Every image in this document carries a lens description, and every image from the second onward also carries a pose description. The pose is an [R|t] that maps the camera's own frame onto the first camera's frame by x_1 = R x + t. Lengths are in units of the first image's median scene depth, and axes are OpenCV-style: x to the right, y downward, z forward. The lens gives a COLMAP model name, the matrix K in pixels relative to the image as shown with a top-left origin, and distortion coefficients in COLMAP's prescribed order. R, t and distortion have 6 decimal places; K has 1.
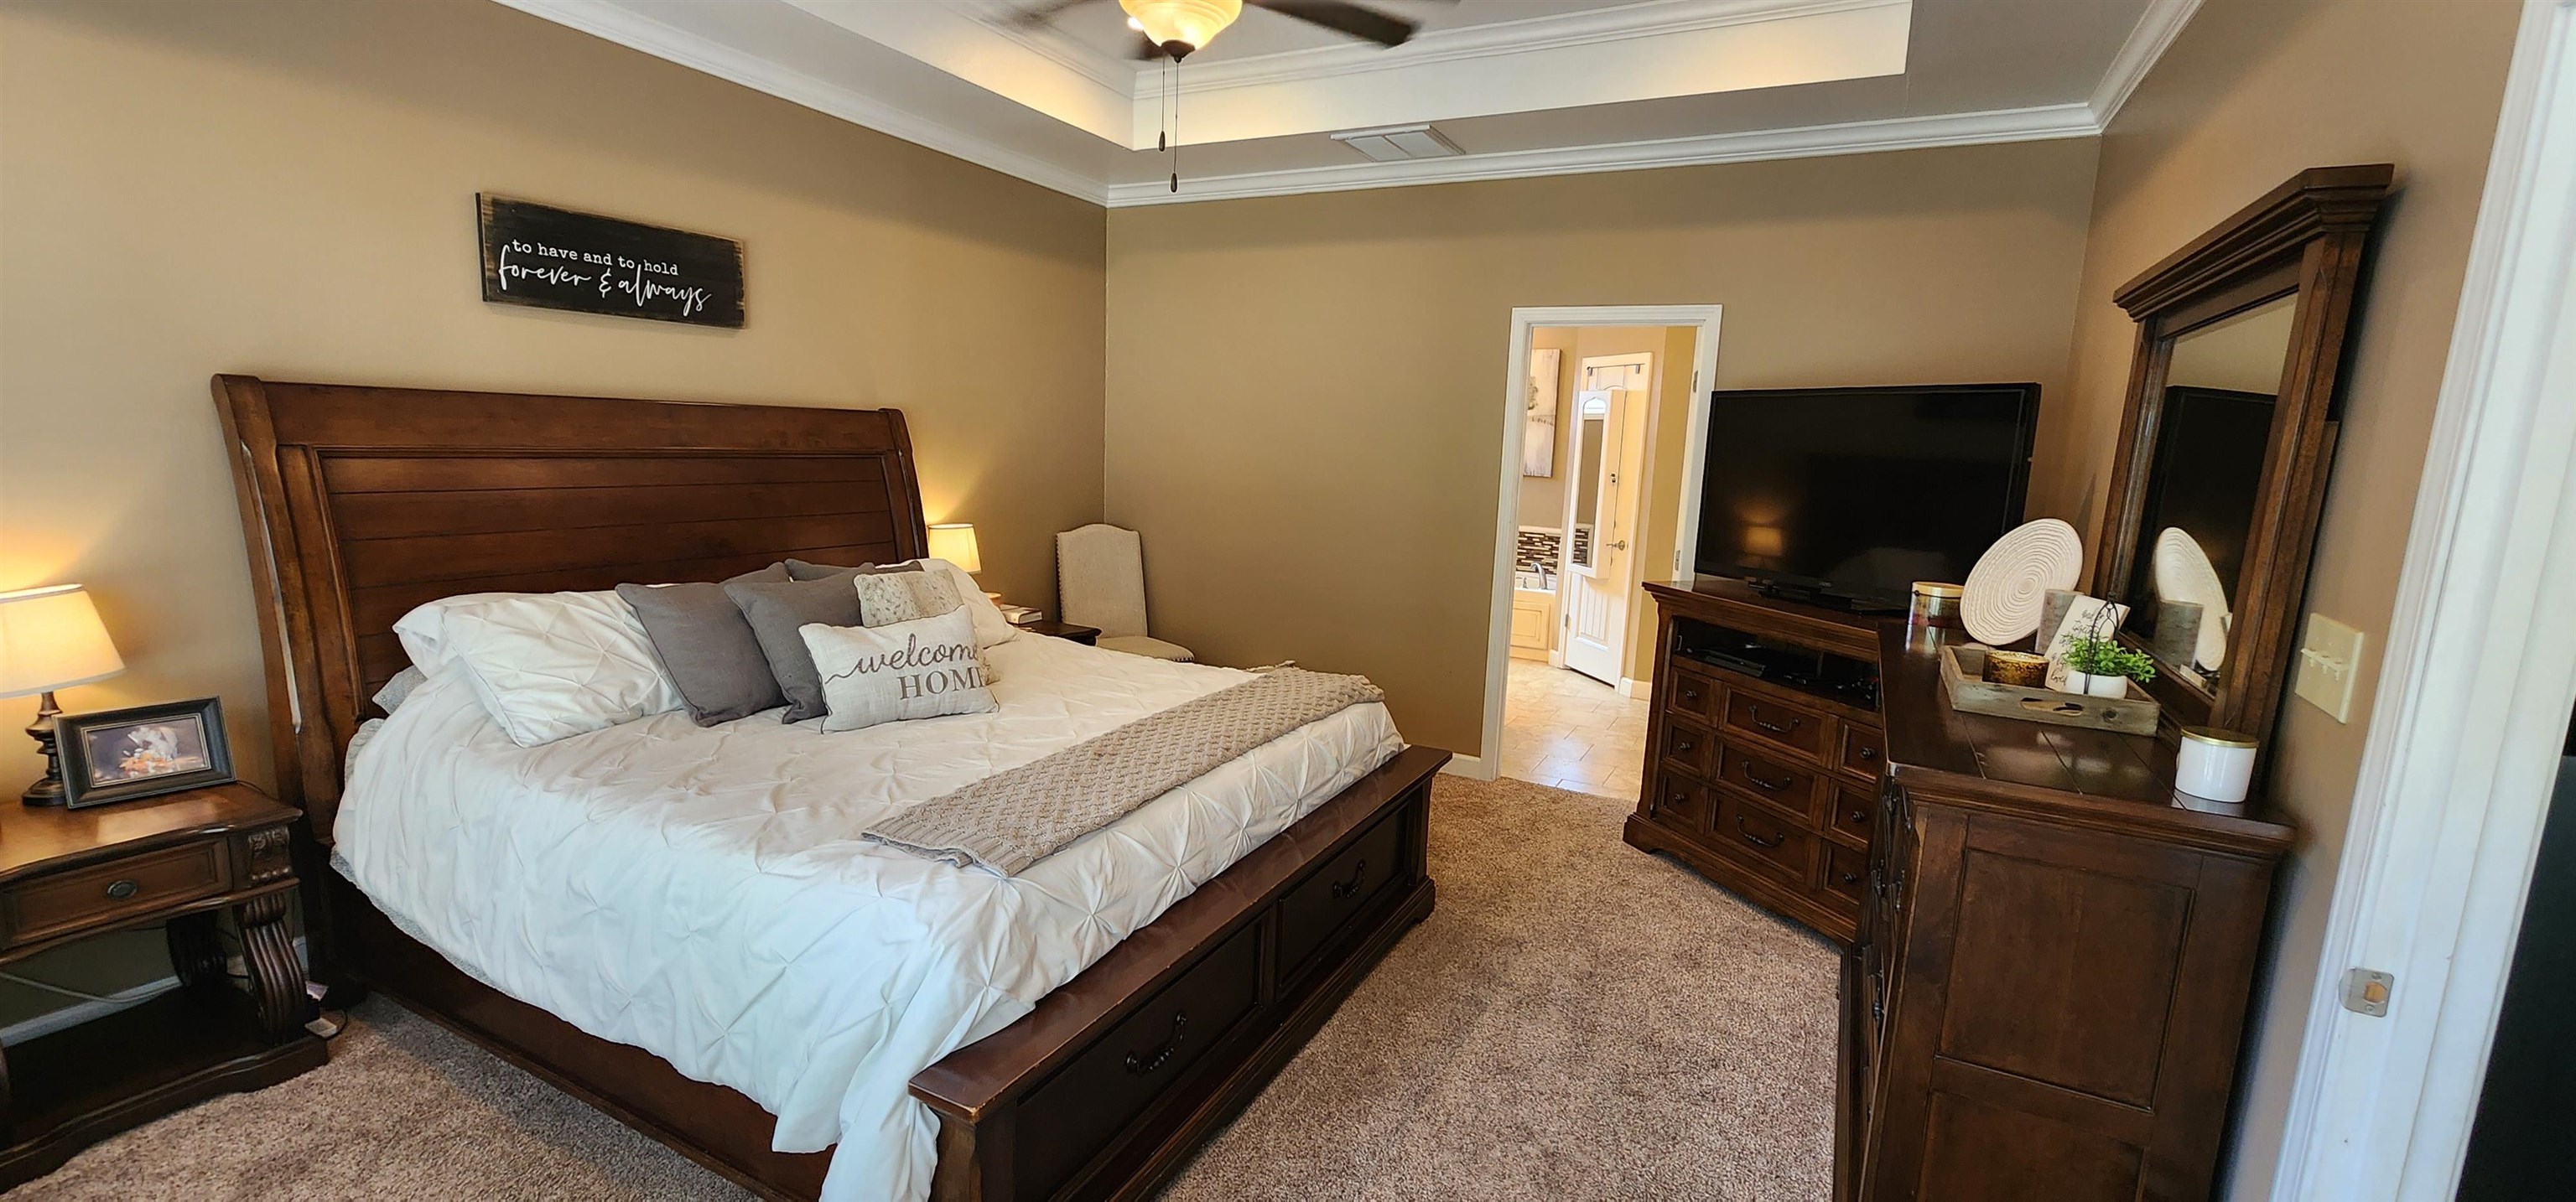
lens RADIAL K [[1060.3, 0, 1292.0], [0, 1060.3, 615.3], [0, 0, 1]] dist [-0.009714, 0.000022]
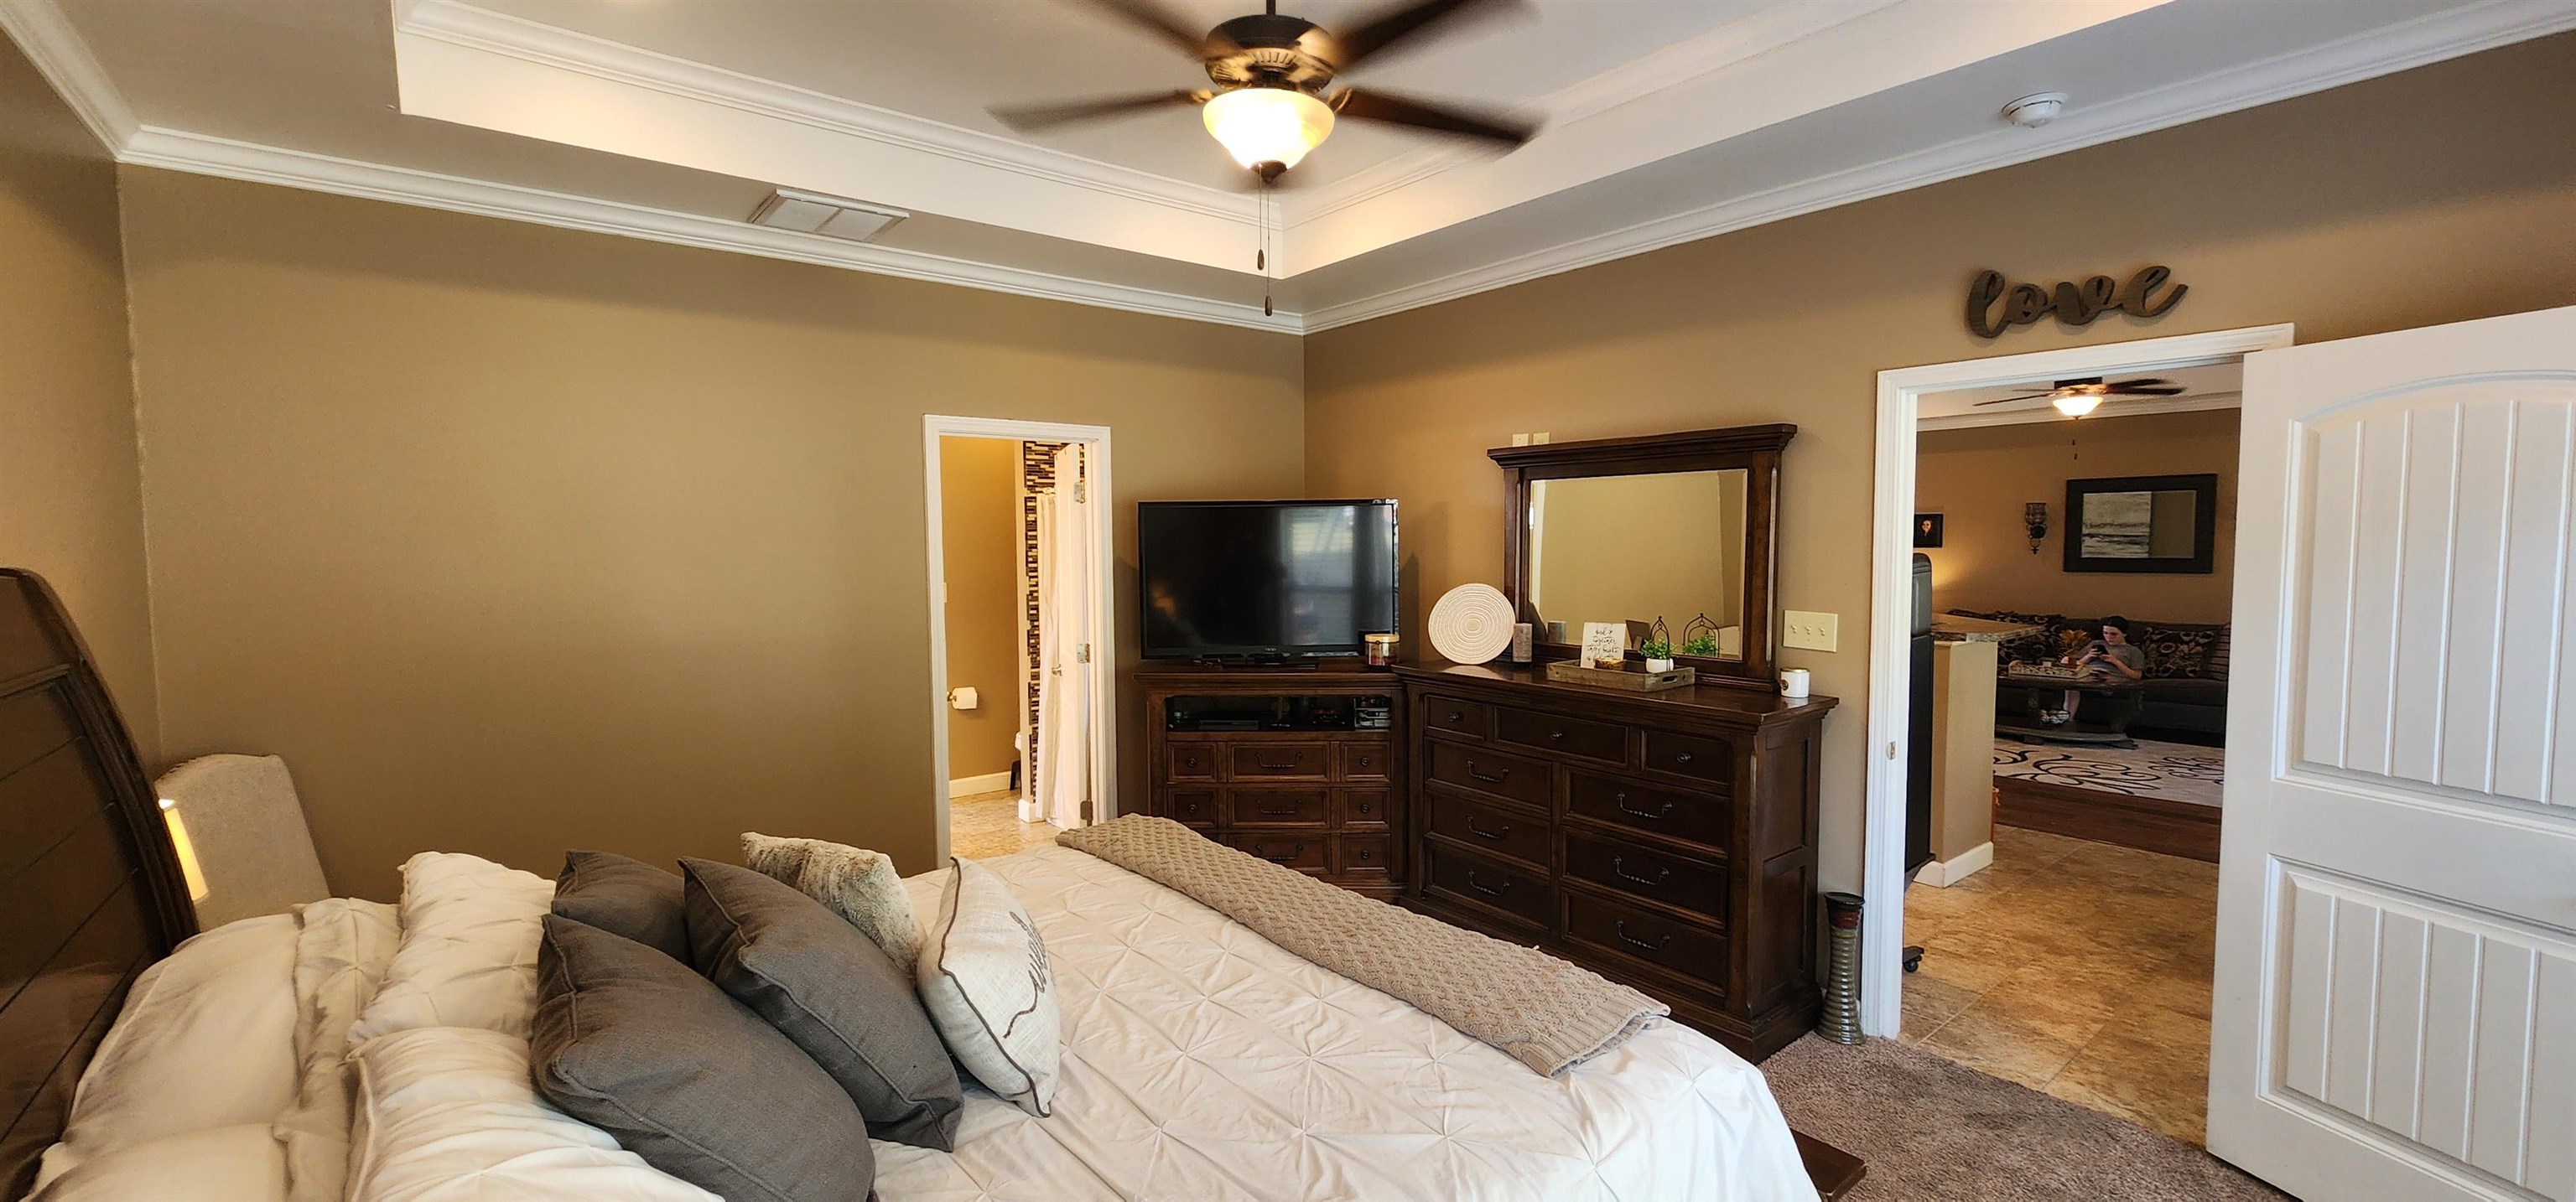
lens RADIAL K [[1060.3, 0, 1291.4], [0, 1060.3, 599.0], [0, 0, 1]] dist [-0.009714, 0.000022]
pose [[0.407884, -0.096523, 0.907917, -0.719182], [0.177336, 0.983835, 0.024926, -0.128990], [-0.895646, 0.150839, 0.418408, 0.461740]]
